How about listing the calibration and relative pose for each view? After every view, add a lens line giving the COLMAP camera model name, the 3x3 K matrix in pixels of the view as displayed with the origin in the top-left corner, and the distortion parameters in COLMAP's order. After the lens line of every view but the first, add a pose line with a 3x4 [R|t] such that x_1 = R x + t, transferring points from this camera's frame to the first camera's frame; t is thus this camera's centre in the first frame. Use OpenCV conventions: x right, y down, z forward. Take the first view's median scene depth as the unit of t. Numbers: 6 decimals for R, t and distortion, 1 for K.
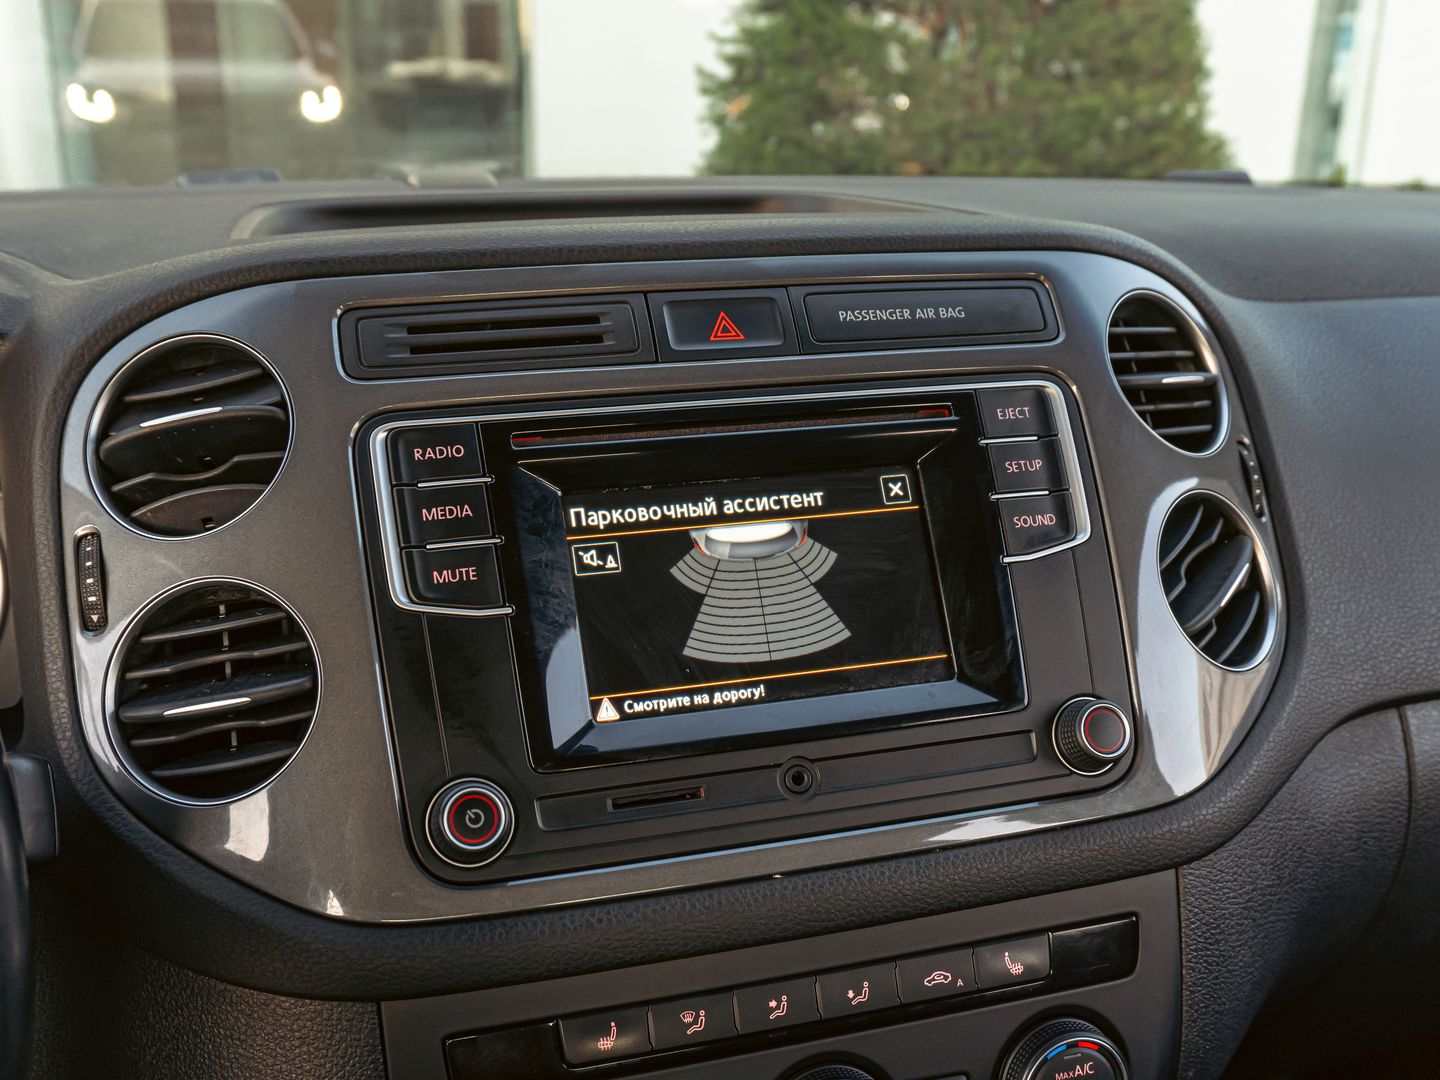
lens RADIAL K [[1509.7, 0, 725.5], [0, 1509.7, 527.7], [0, 0, 1]] dist [-0.005726, 0.000000]
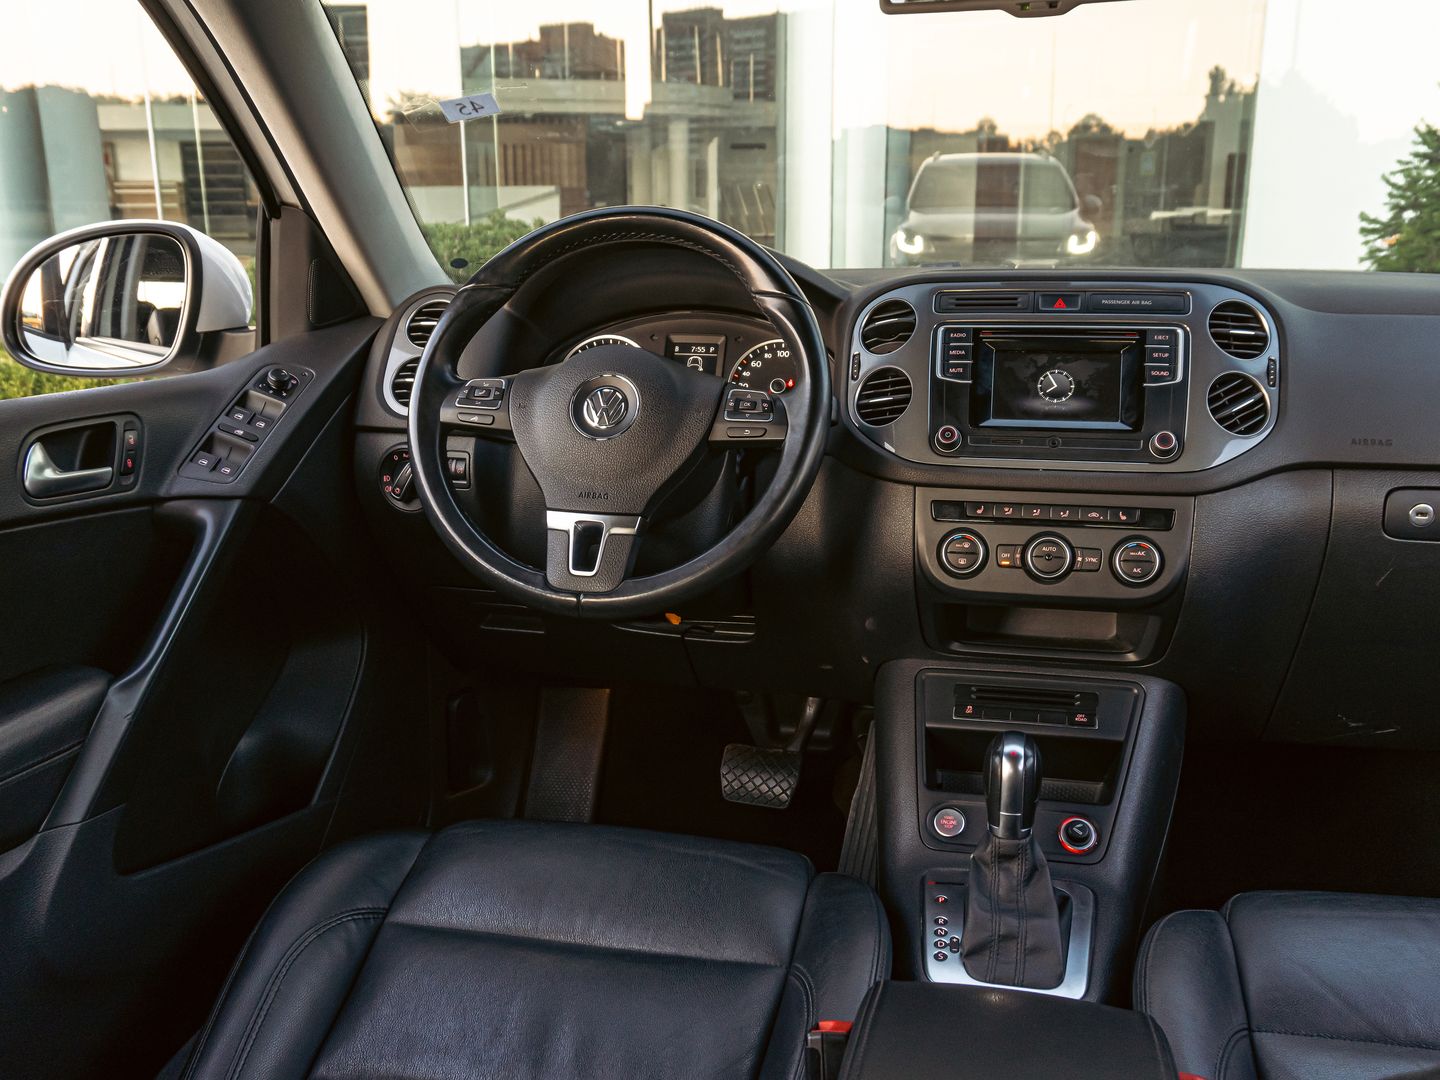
lens RADIAL K [[1310.4, 0, 716.6], [0, 1310.4, 552.3], [0, 0, 1]] dist [0.000803, 0.002214]
pose [[0.862097, 0.115721, -0.493354, 0.771534], [-0.137540, 0.990464, -0.008017, 0.483587], [0.487722, 0.074767, 0.869792, -1.605209]]
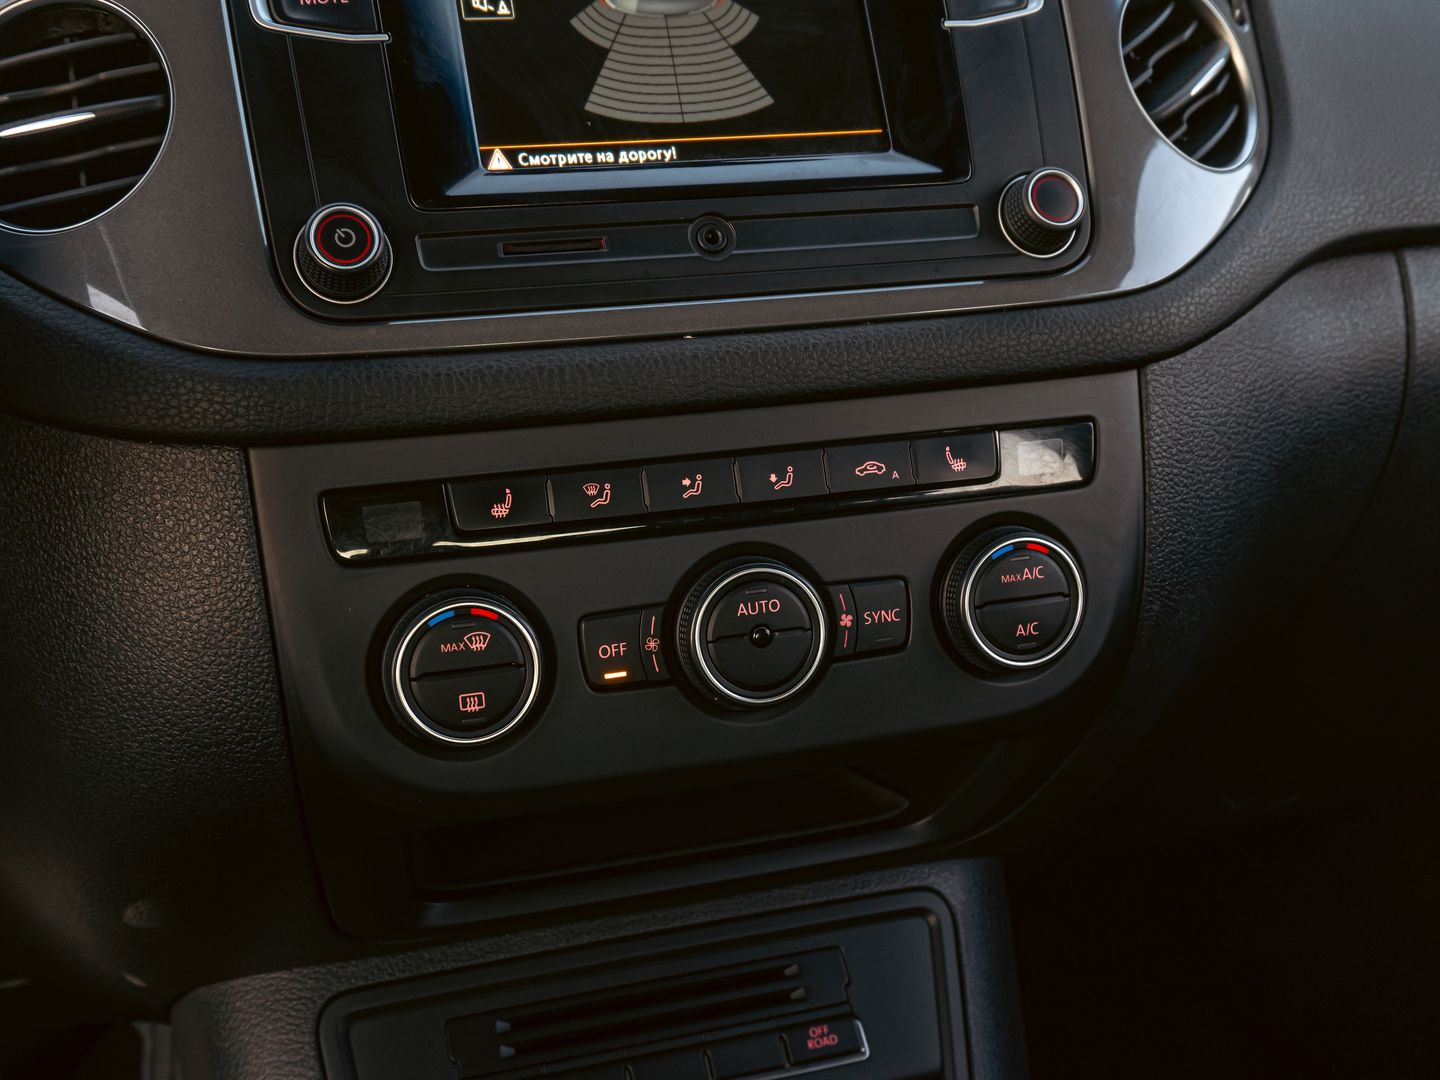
lens RADIAL K [[1645.0, 0, 724.5], [0, 1645.0, 567.0], [0, 0, 1]] dist [-0.004163, 0.000000]
pose [[0.999919, -0.011531, -0.005320, 0.055527], [0.011798, 0.998509, 0.053291, 0.295131], [0.004697, -0.053349, 0.998565, 0.006164]]
